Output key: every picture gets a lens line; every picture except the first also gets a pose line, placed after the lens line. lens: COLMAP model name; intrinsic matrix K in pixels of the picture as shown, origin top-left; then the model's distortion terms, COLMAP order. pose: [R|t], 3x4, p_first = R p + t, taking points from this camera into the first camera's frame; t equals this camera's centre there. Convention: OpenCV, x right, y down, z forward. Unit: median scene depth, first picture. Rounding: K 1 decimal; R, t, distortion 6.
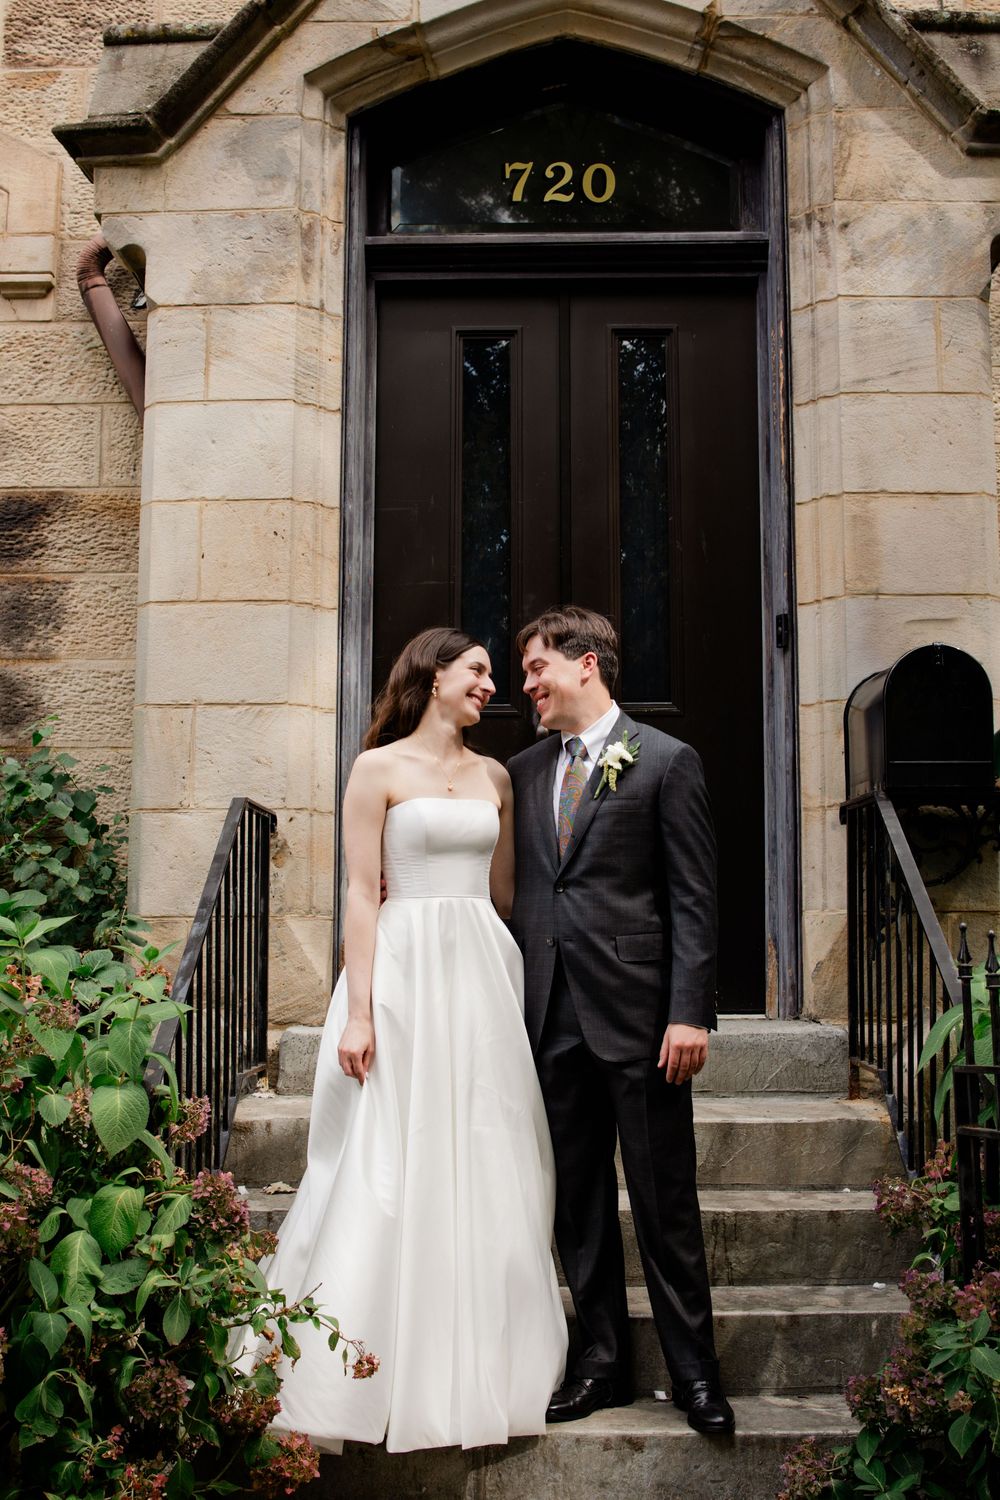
lens RADIAL K [[1784.5, 0, 501.2], [0, 1784.5, 721.0], [0, 0, 1]] dist [-0.091615, 0.102101]
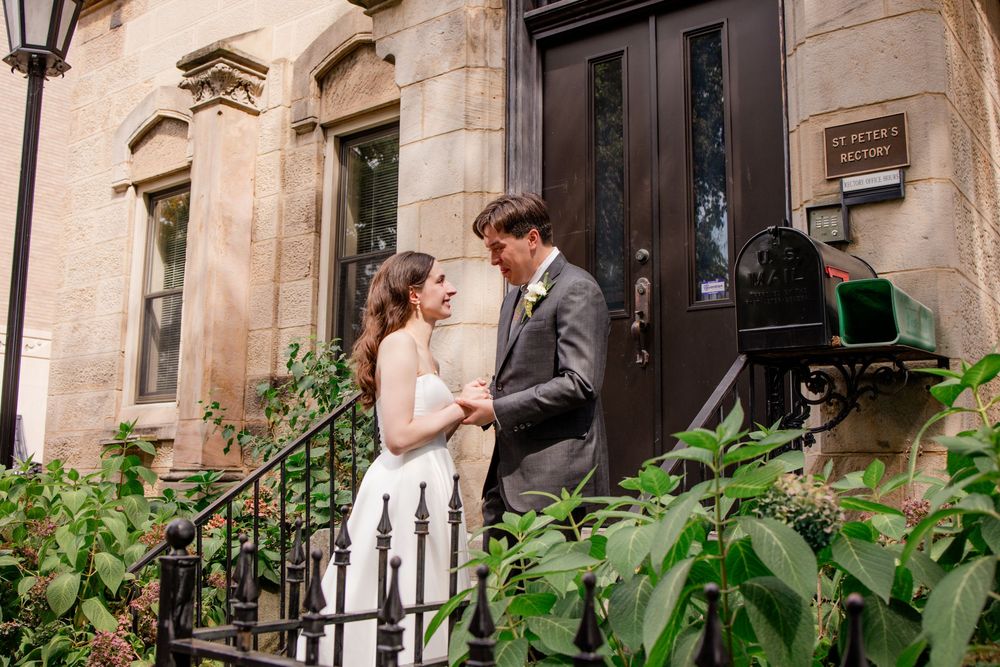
lens RADIAL K [[1005.7, 0, 500.0], [0, 1005.7, 333.5], [0, 0, 1]] dist [-0.081583, 0.047040]
pose [[0.817740, -0.081999, -0.569718, 0.398627], [0.080794, 0.996353, -0.027437, 0.025285], [0.569890, -0.023594, 0.821382, 0.295069]]
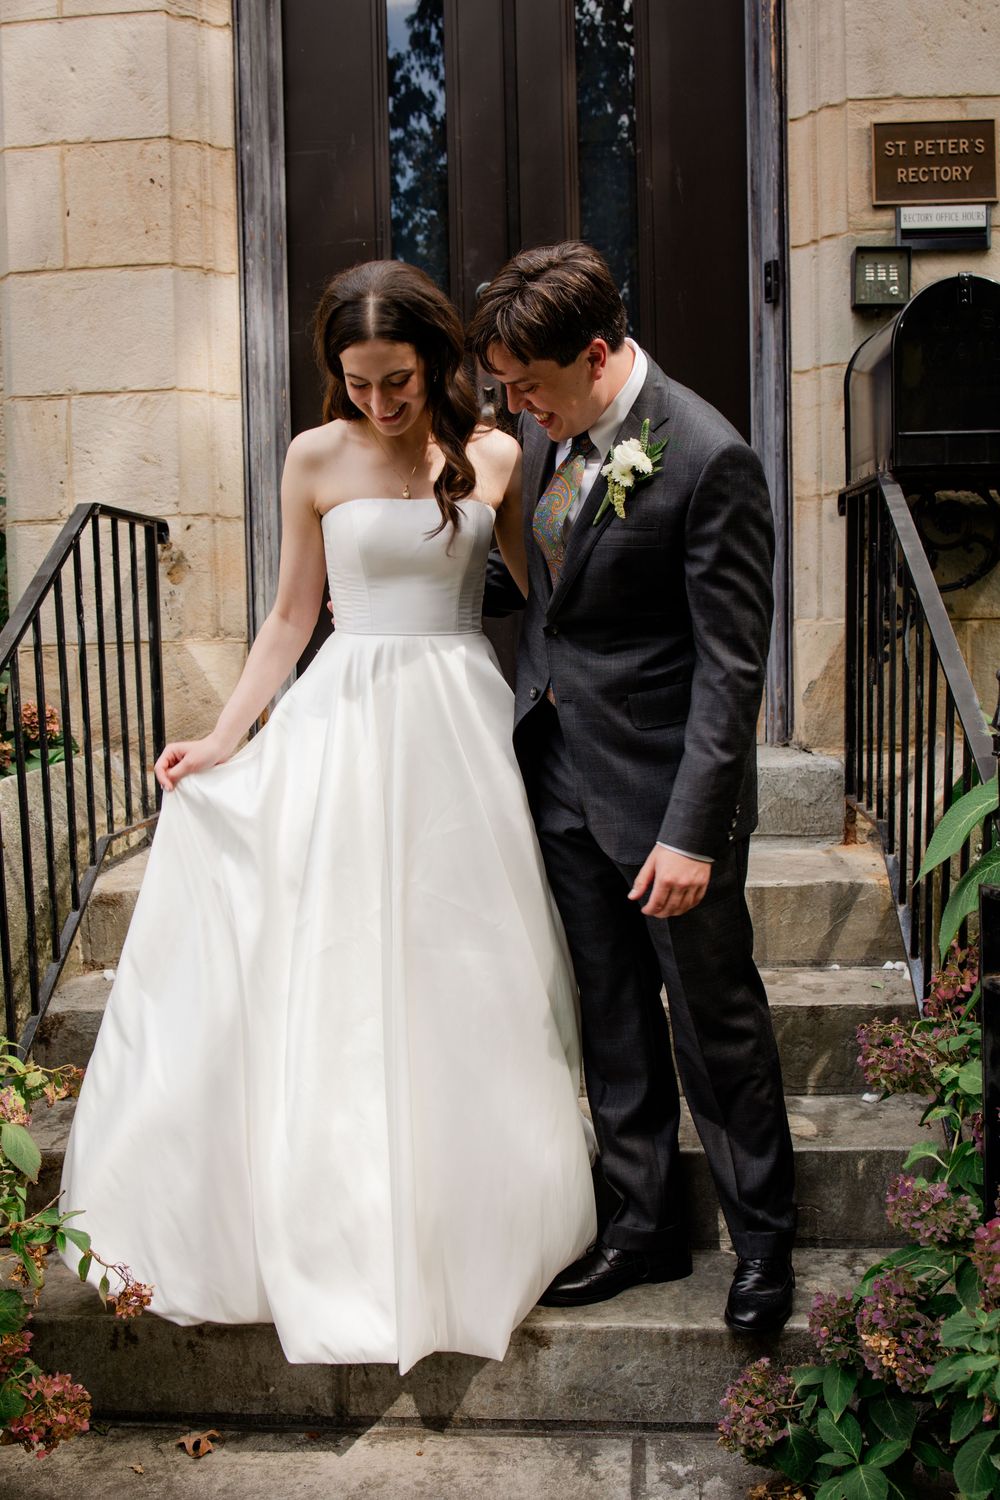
lens RADIAL K [[1508.5, 0, 500.0], [0, 1508.5, 750.0], [0, 0, 1]] dist [-0.081583, 0.047040]
pose [[0.998425, -0.019176, -0.052729, 0.065841], [0.029590, 0.978427, 0.204465, 0.016753], [0.047671, -0.205703, 0.977453, 0.278592]]
